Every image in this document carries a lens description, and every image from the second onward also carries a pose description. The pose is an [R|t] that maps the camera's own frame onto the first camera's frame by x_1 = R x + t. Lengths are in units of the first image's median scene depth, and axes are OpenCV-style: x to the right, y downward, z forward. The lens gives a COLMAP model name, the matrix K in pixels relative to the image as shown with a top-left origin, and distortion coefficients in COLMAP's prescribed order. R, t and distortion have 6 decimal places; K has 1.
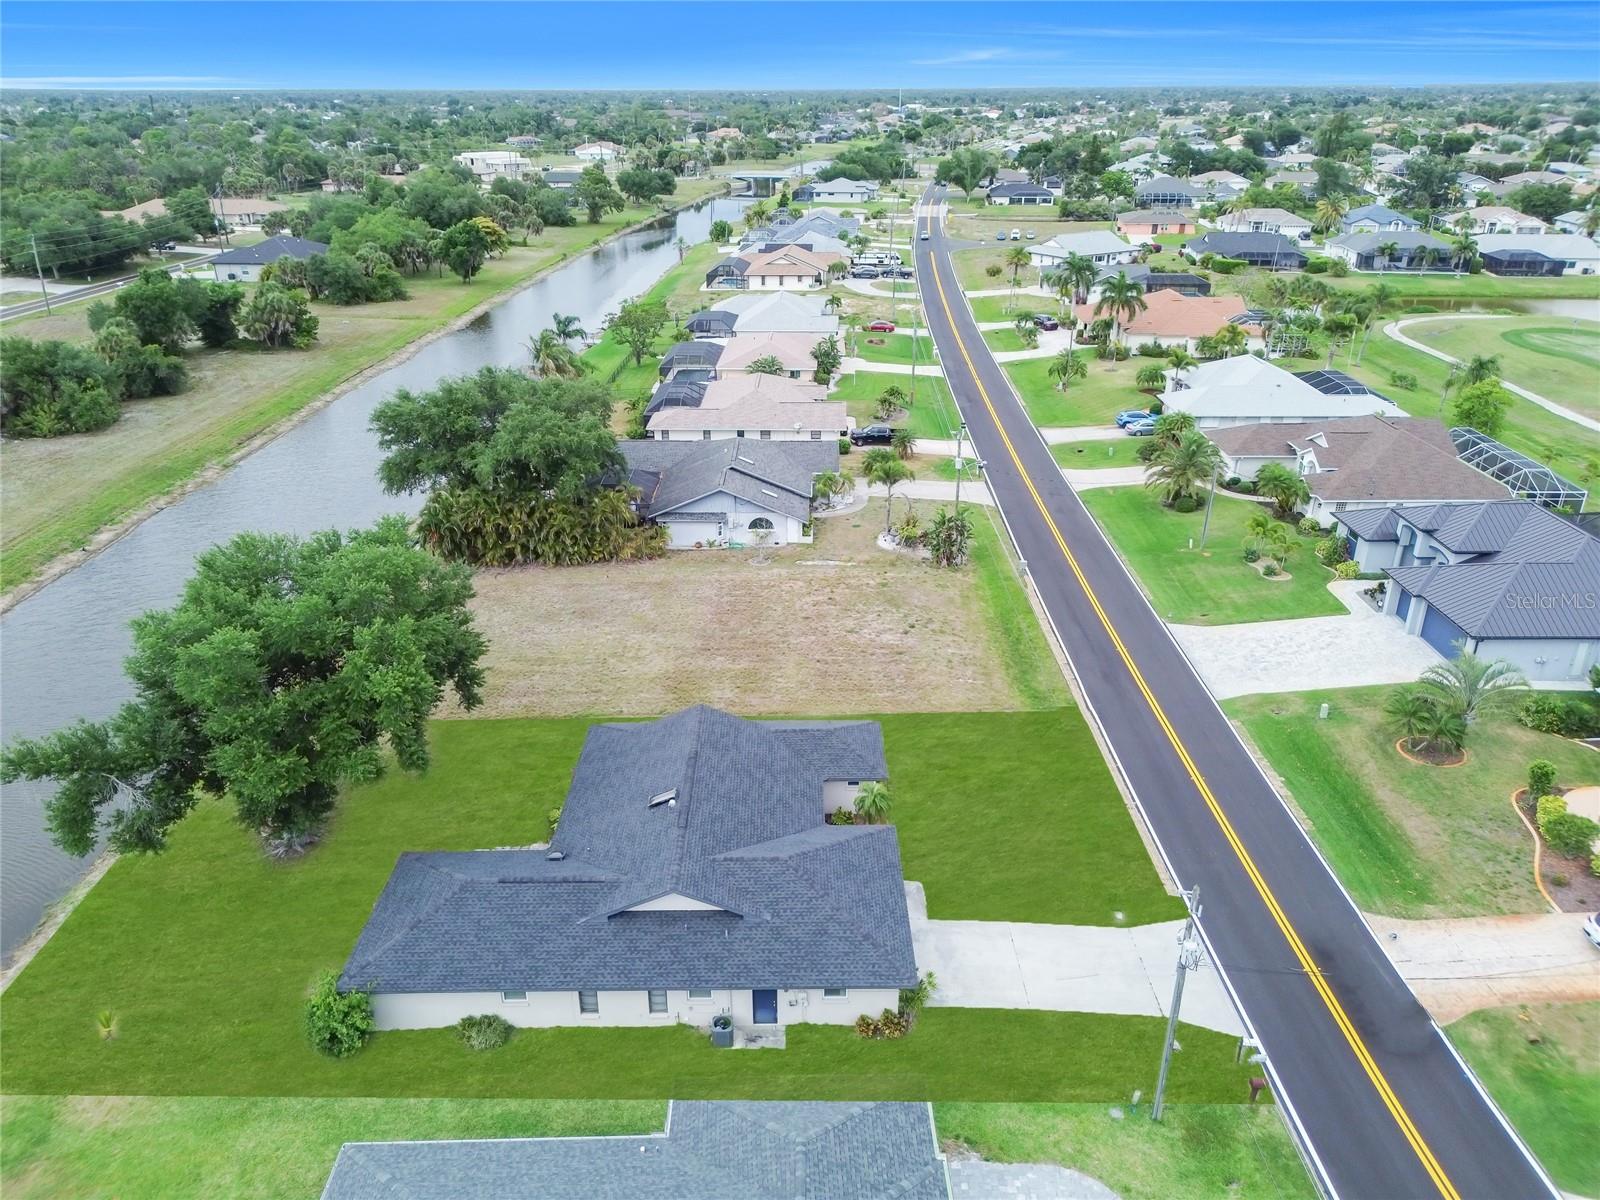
lens RADIAL K [[1116.6, 0, 803.1], [0, 1116.6, 604.6], [0, 0, 1]] dist [0.069631, -0.079927]
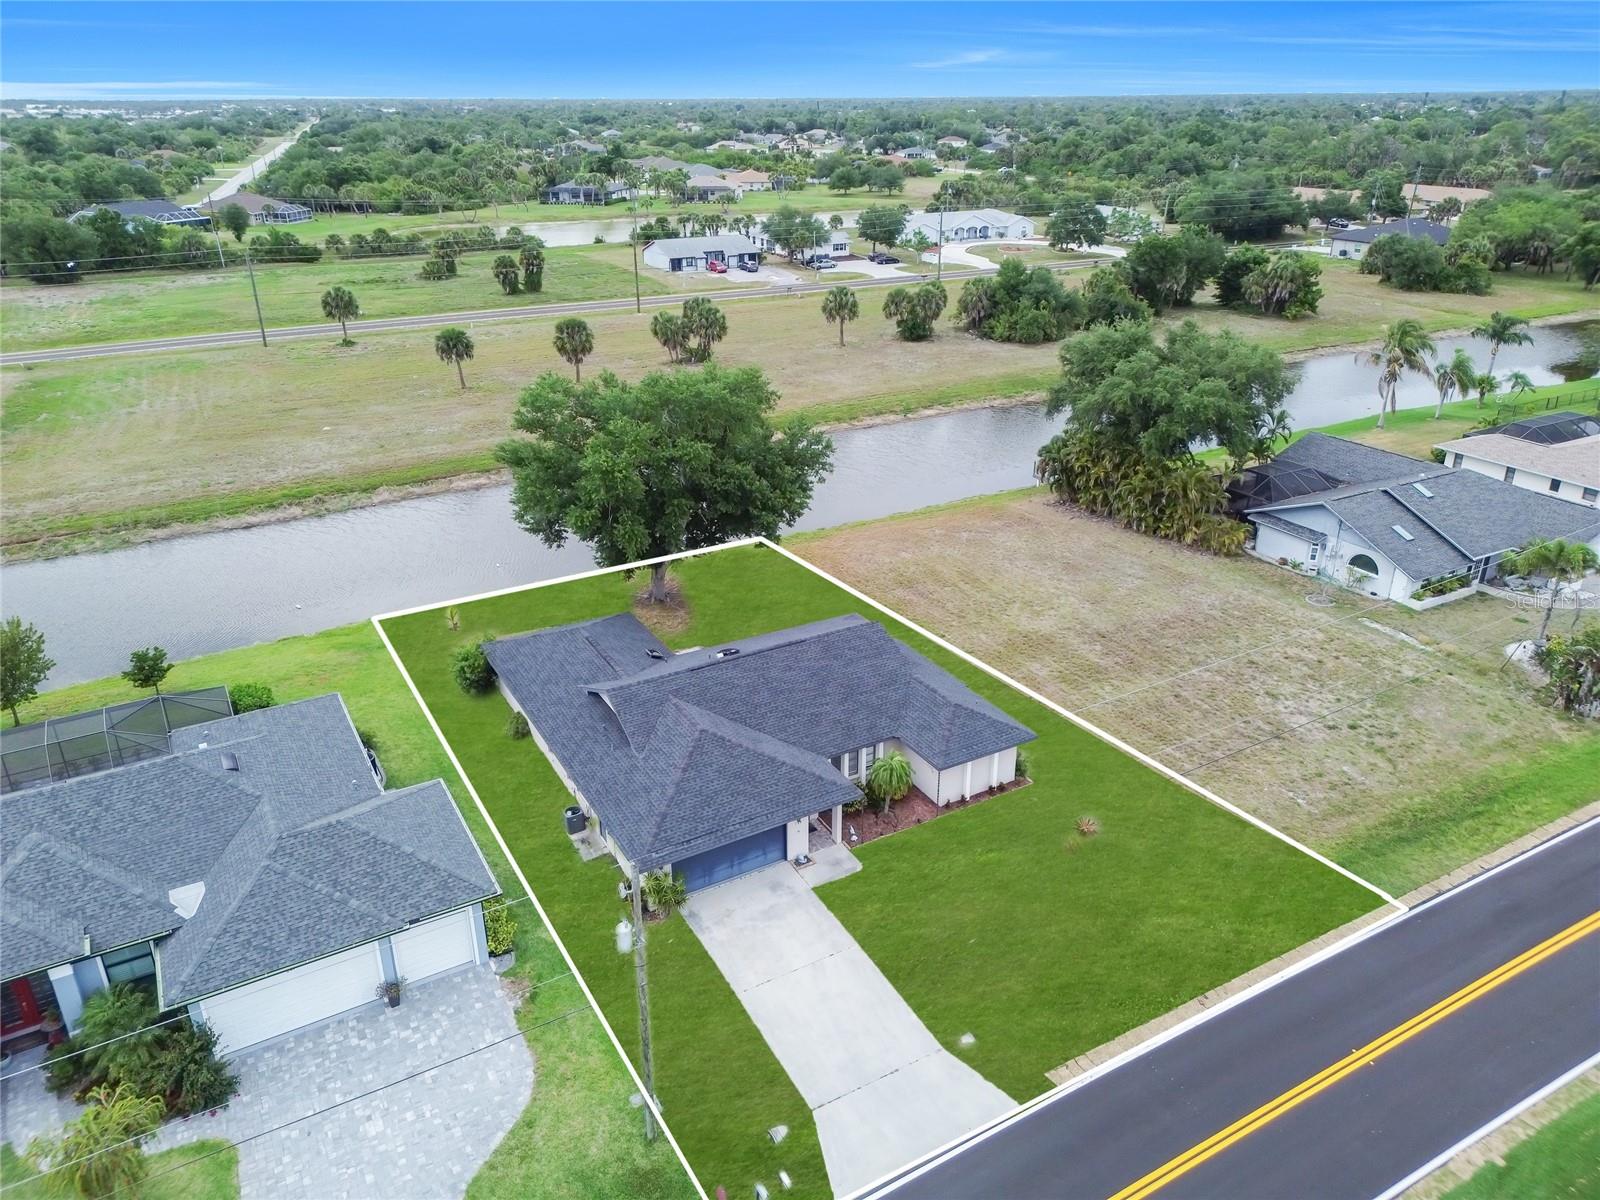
lens RADIAL K [[1116.6, 0, 803.1], [0, 1116.6, 604.6], [0, 0, 1]] dist [0.069631, -0.079927]
pose [[0.490231, 0.357846, -0.794745, 0.420303], [-0.358687, 0.913869, 0.190231, -0.056842], [0.794366, 0.191807, 0.576362, 0.241751]]
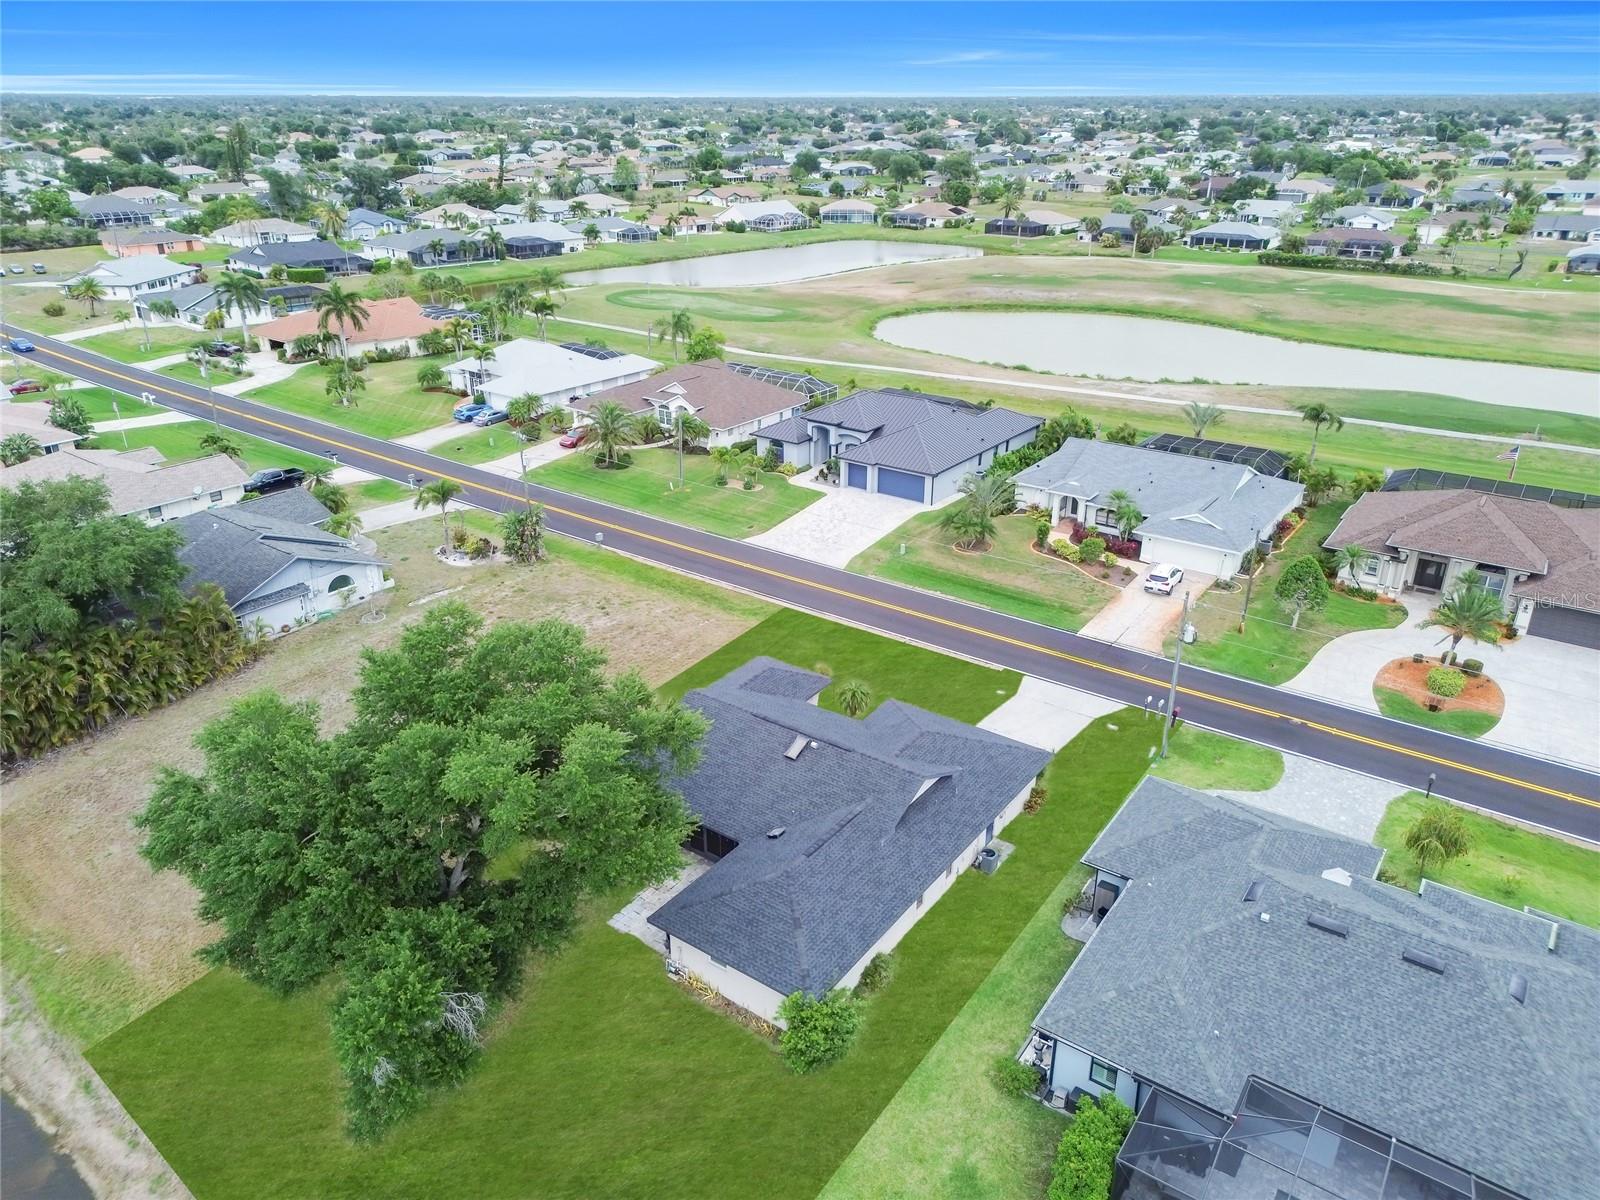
lens RADIAL K [[1116.6, 0, 803.1], [0, 1116.6, 604.6], [0, 0, 1]] dist [0.069631, -0.079927]
pose [[0.589553, -0.328279, 0.738011, -0.502830], [0.333655, 0.931066, 0.147615, -0.067322], [-0.735596, 0.159214, 0.658445, 0.140235]]
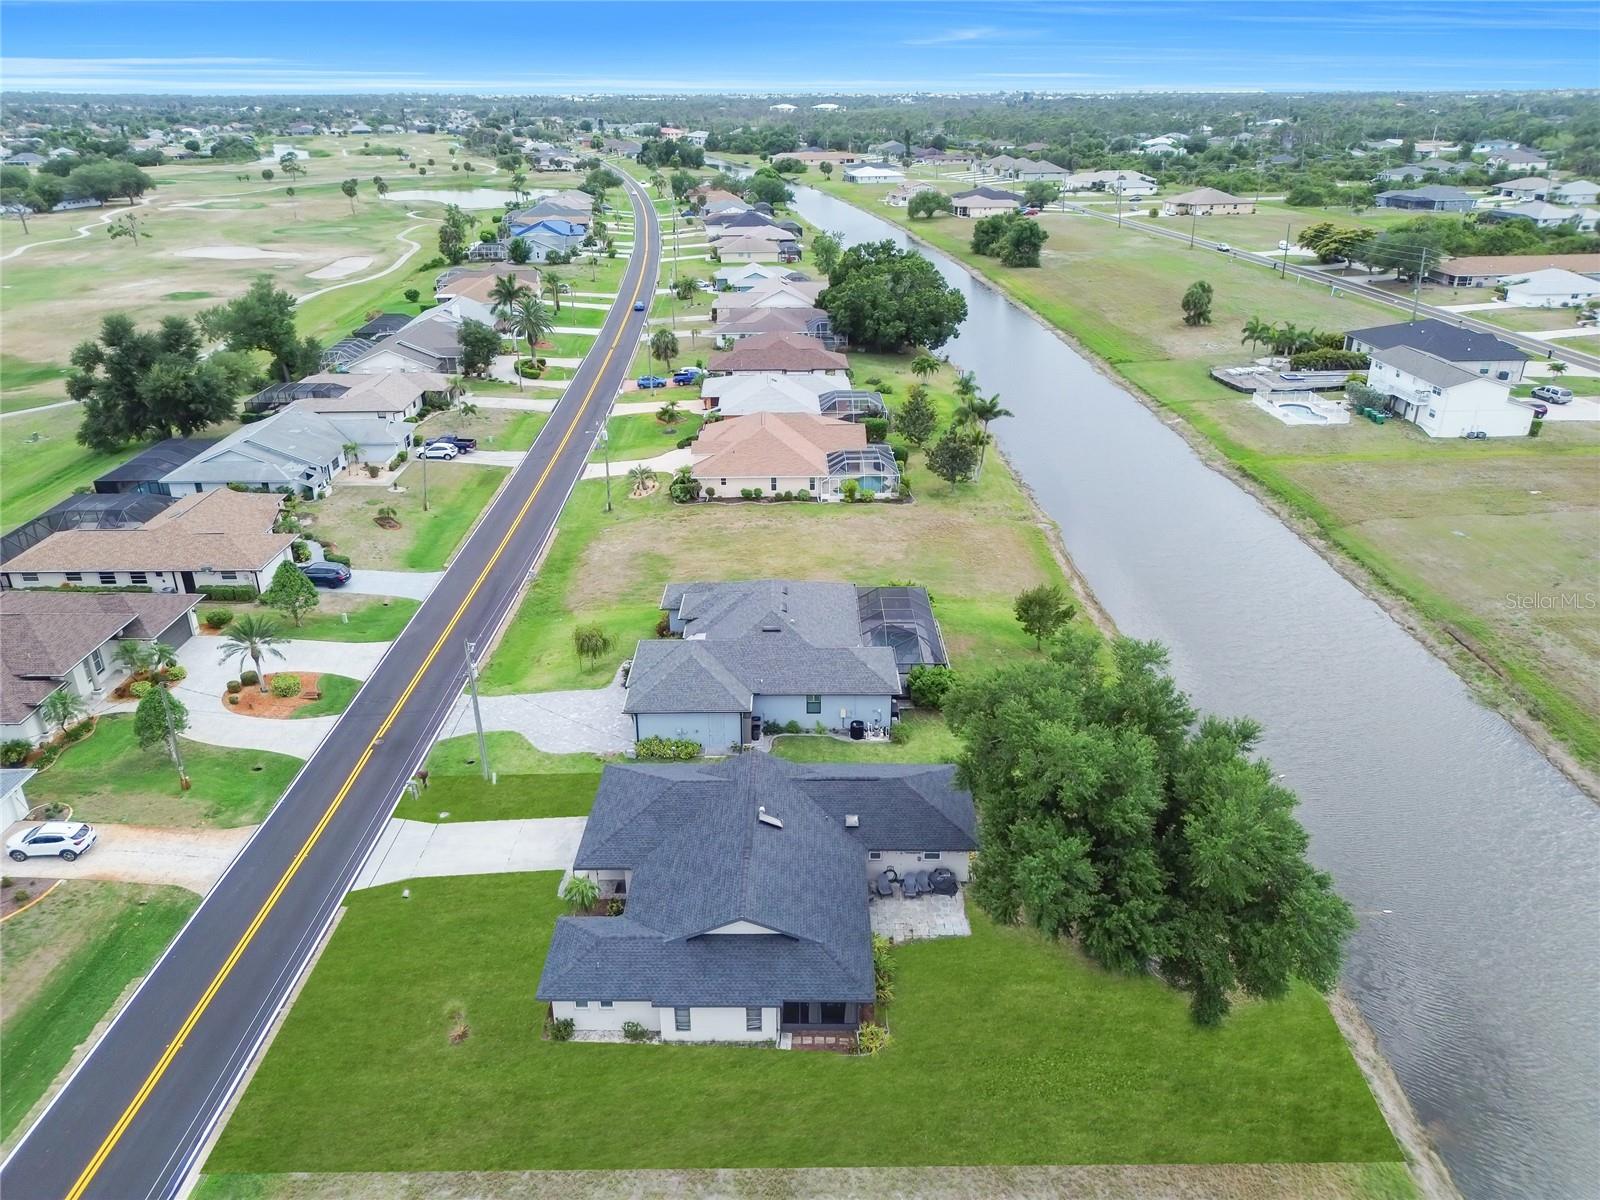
lens RADIAL K [[1116.6, 0, 803.1], [0, 1116.6, 604.6], [0, 0, 1]] dist [0.069631, -0.079927]
pose [[-0.999935, -0.000433, 0.011394, -0.101108], [0.008379, 0.649822, 0.760041, -0.507303], [-0.007734, 0.760087, -0.649776, 0.906955]]
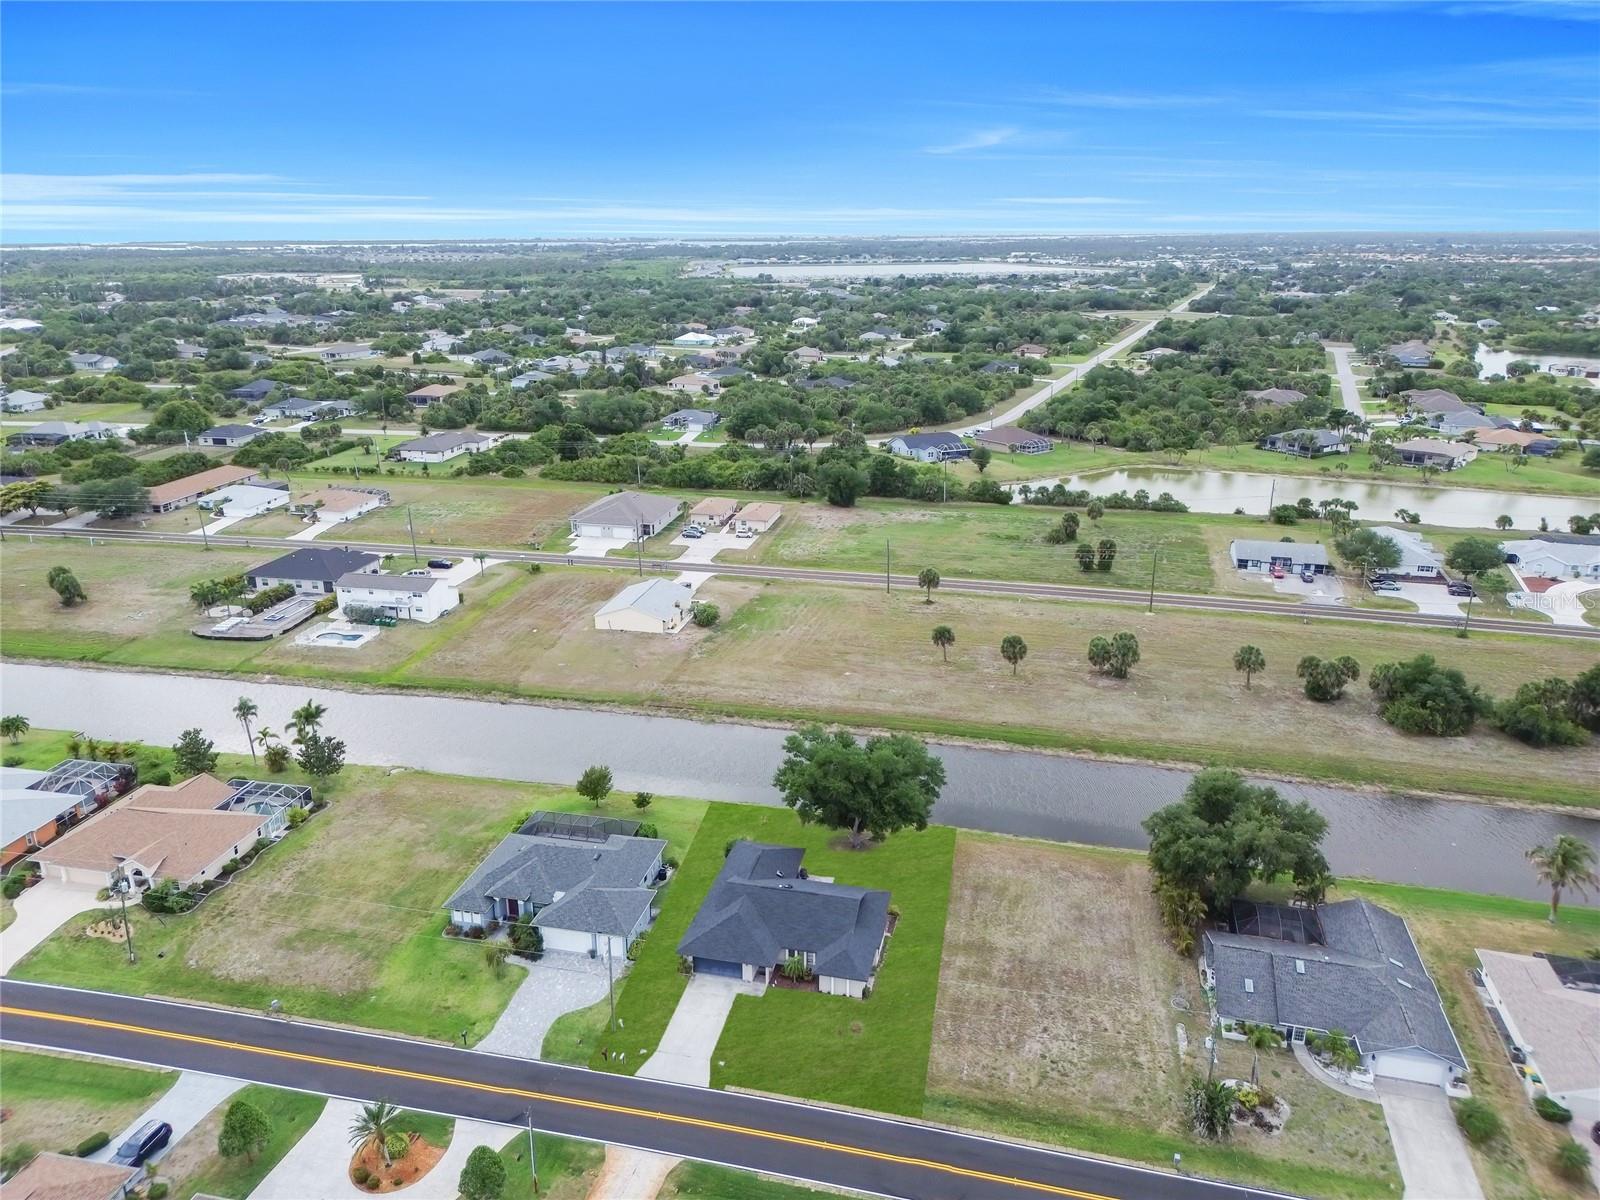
lens RADIAL K [[1116.6, 0, 803.1], [0, 1116.6, 604.6], [0, 0, 1]] dist [0.069631, -0.079927]
pose [[-0.228471, 0.306824, -0.923937, 1.067194], [-0.409839, 0.830535, 0.377152, -0.702096], [0.883081, 0.464834, -0.064004, 0.509518]]
